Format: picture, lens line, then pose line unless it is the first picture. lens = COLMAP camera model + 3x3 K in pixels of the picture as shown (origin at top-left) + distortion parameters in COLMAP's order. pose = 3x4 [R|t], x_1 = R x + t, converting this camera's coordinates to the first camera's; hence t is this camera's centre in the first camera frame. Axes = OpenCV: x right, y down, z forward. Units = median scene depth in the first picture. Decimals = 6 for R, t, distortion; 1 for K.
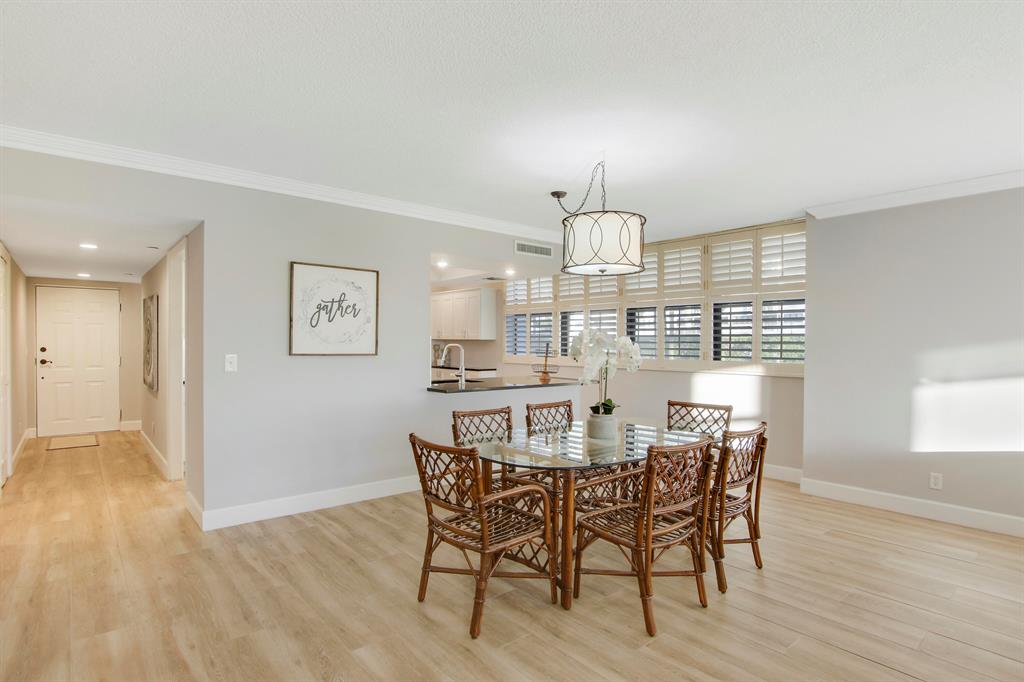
lens RADIAL K [[533.5, 0, 510.3], [0, 533.5, 345.4], [0, 0, 1]] dist [-0.028923, 0.004593]
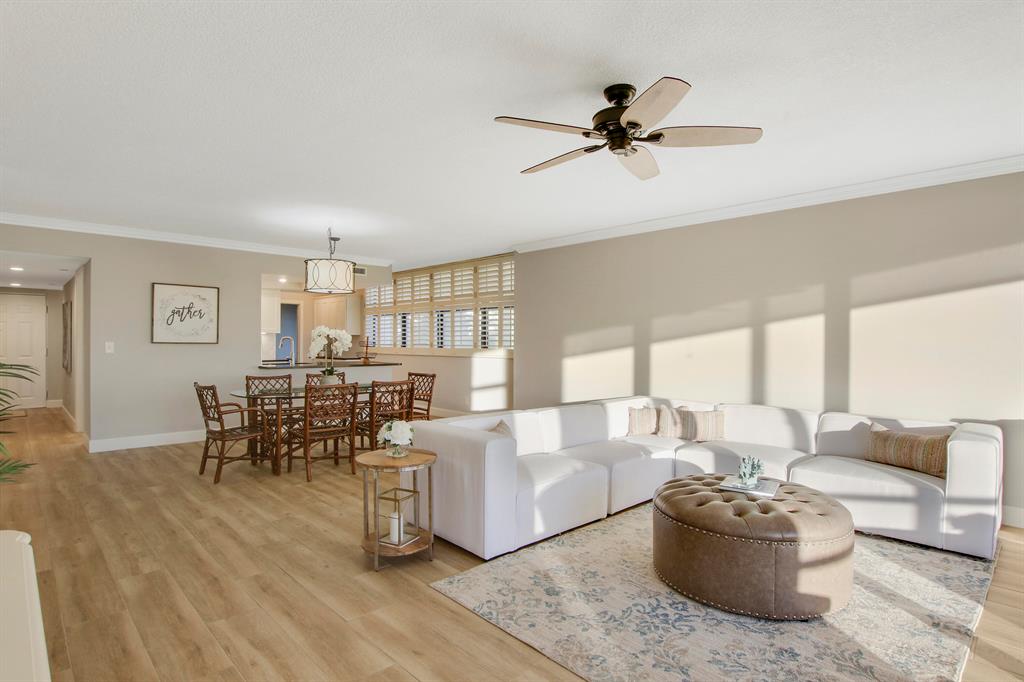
lens RADIAL K [[533.5, 0, 508.3], [0, 533.5, 340.1], [0, 0, 1]] dist [-0.028923, 0.004593]
pose [[0.997739, -0.002844, 0.067141, 0.481841], [0.003278, 0.999974, -0.006363, 0.021218], [-0.067121, 0.006569, 0.997723, -0.560644]]
